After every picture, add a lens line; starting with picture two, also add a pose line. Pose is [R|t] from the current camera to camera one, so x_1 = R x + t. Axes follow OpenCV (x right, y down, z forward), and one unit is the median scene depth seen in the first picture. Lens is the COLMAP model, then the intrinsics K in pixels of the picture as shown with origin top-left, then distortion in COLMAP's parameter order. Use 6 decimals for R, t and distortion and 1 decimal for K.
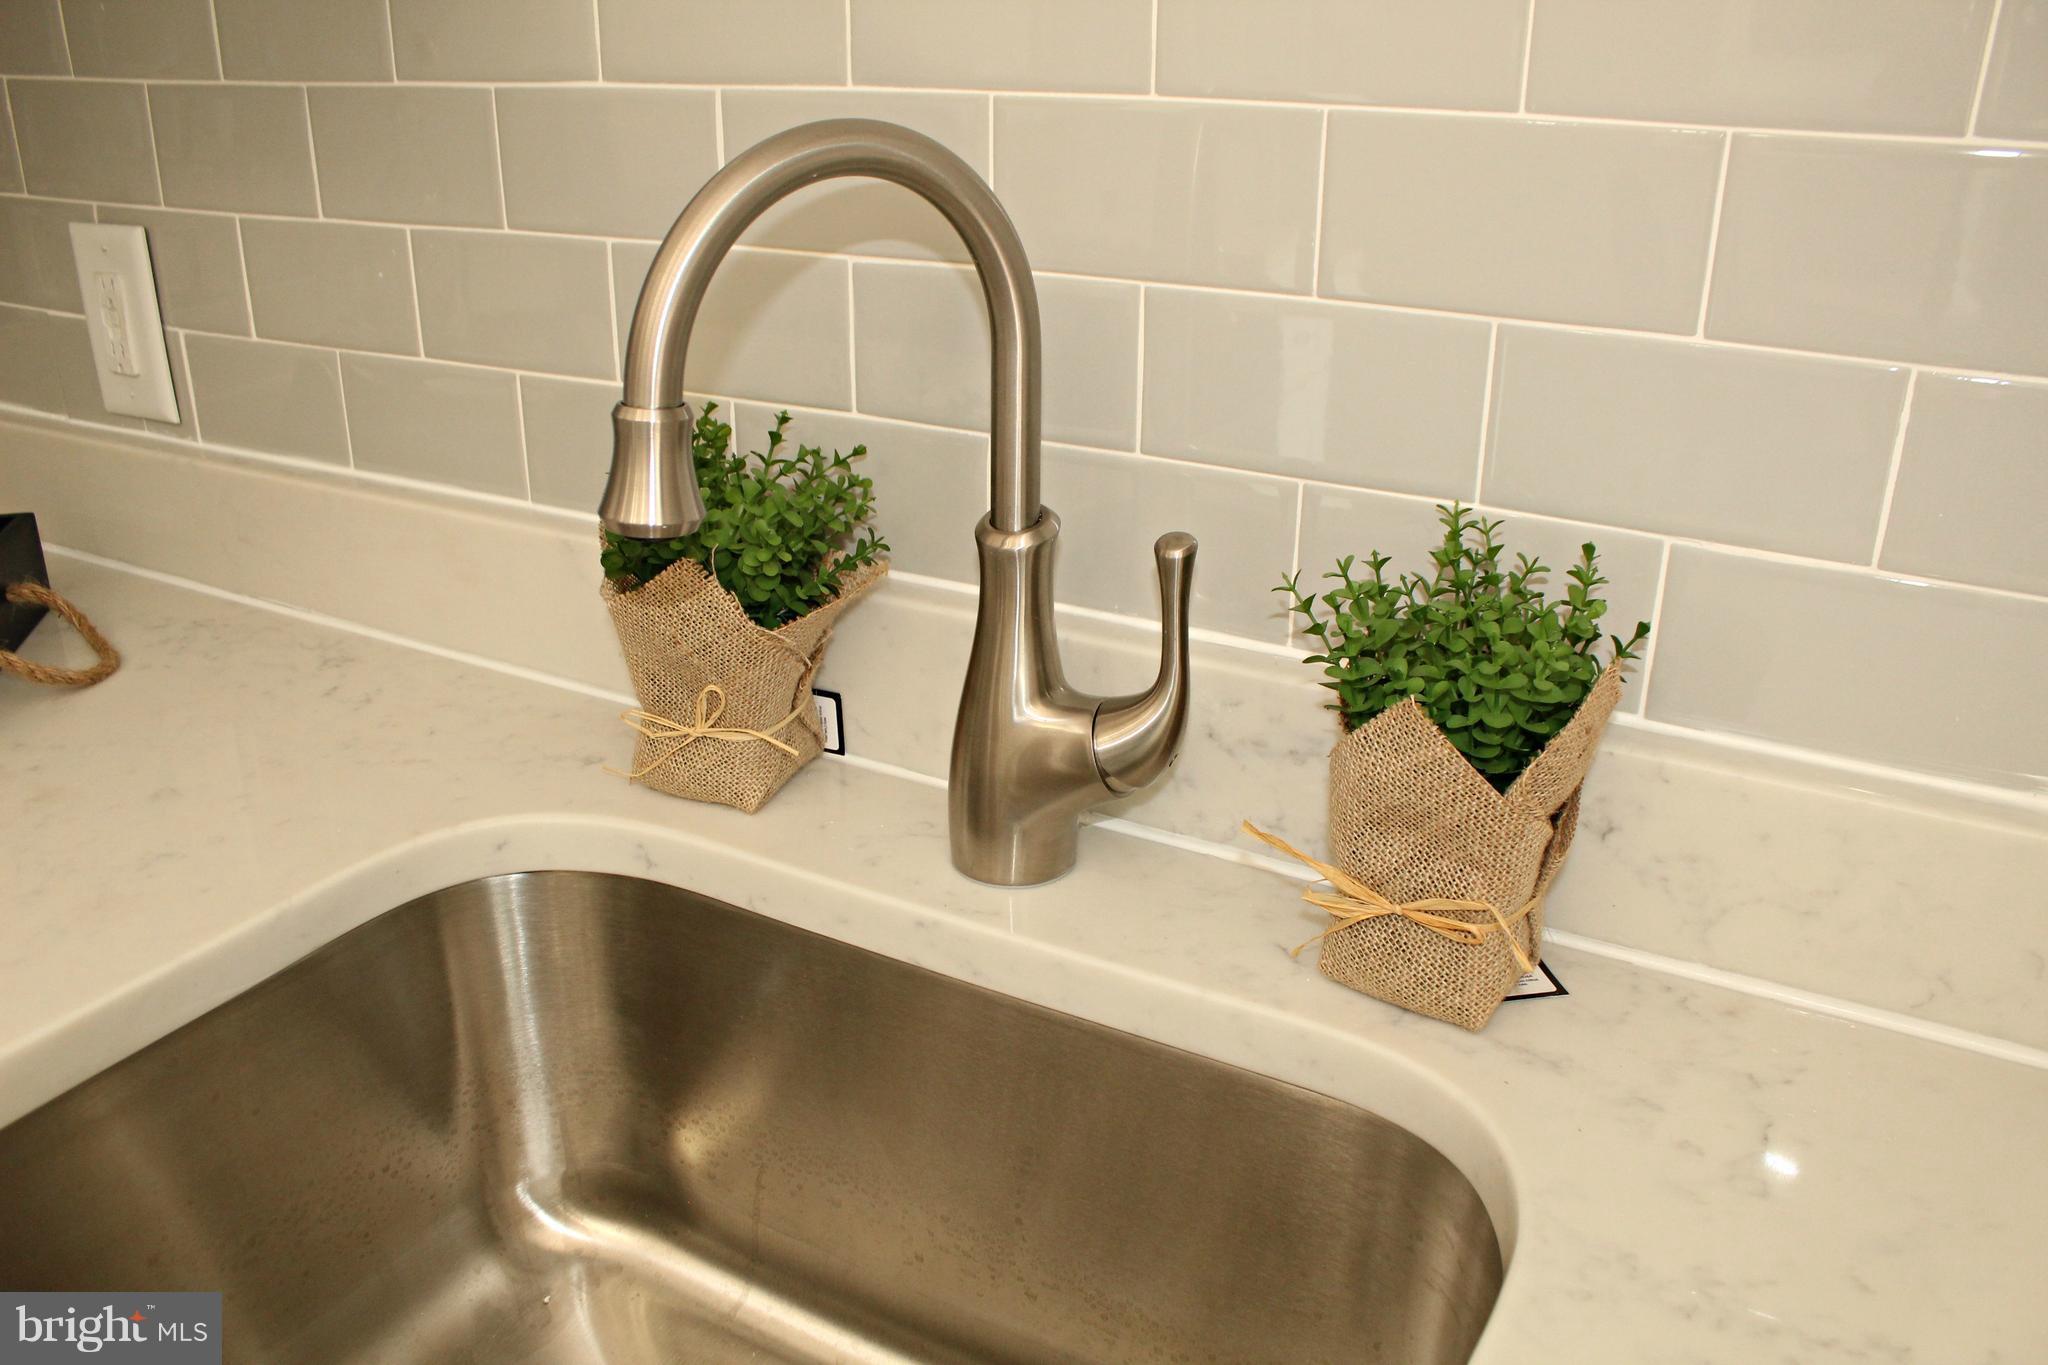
lens RADIAL K [[1689.8, 0, 1017.1], [0, 1689.8, 709.6], [0, 0, 1]] dist [-0.173593, 0.151478]
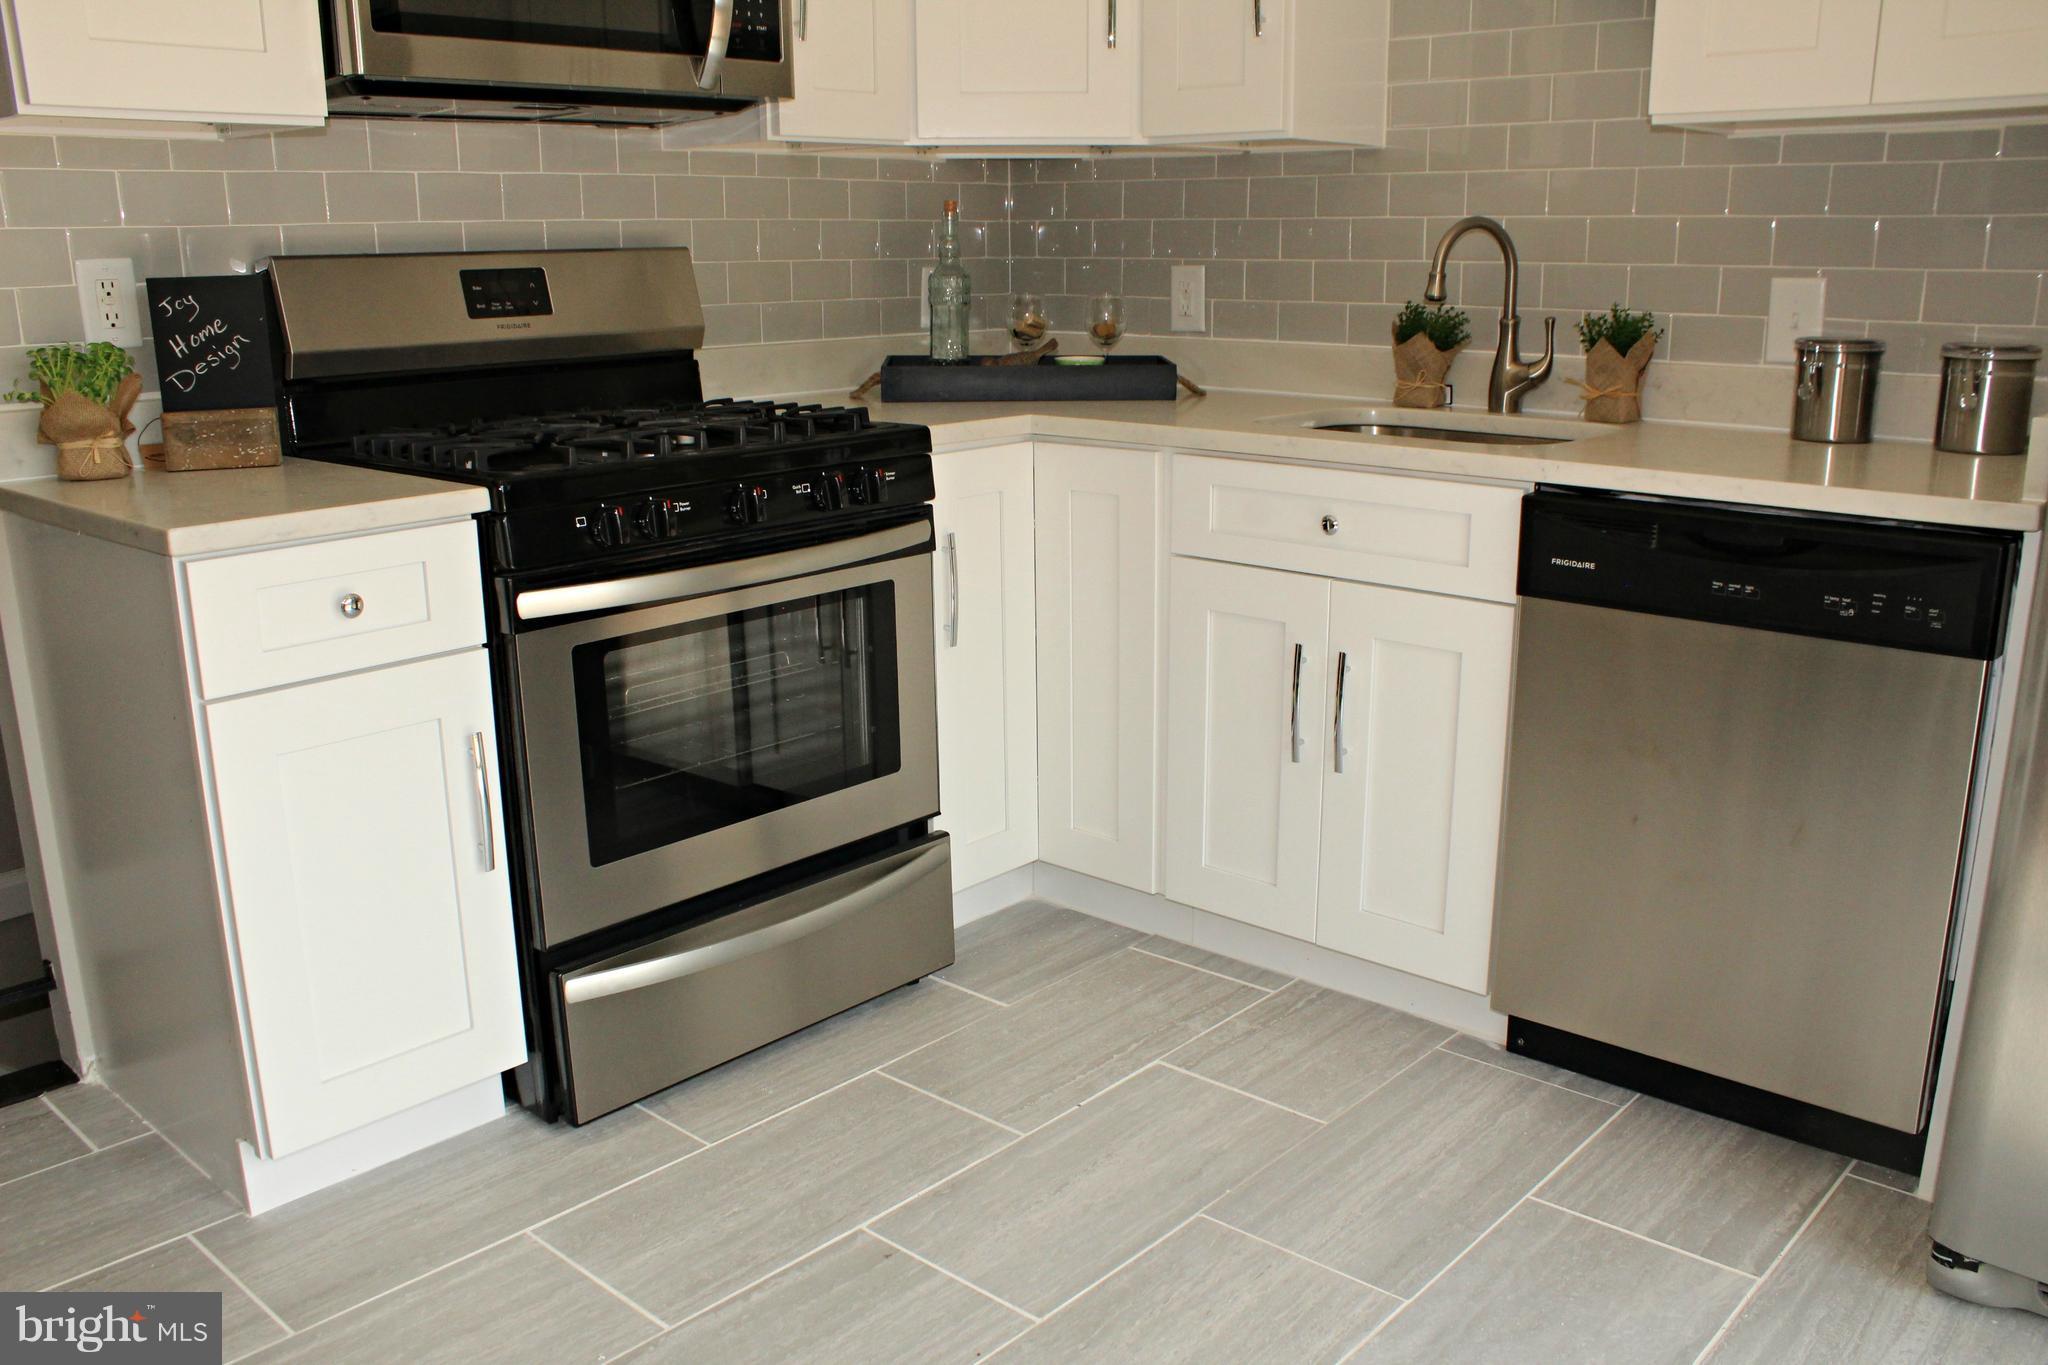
lens RADIAL K [[1689.8, 0, 1017.1], [0, 1689.8, 709.6], [0, 0, 1]] dist [-0.173593, 0.151478]
pose [[0.974068, 0.045147, -0.221704, -0.221763], [-0.074407, 0.989306, -0.125452, 1.347348], [0.213669, 0.138695, 0.967011, -2.830279]]
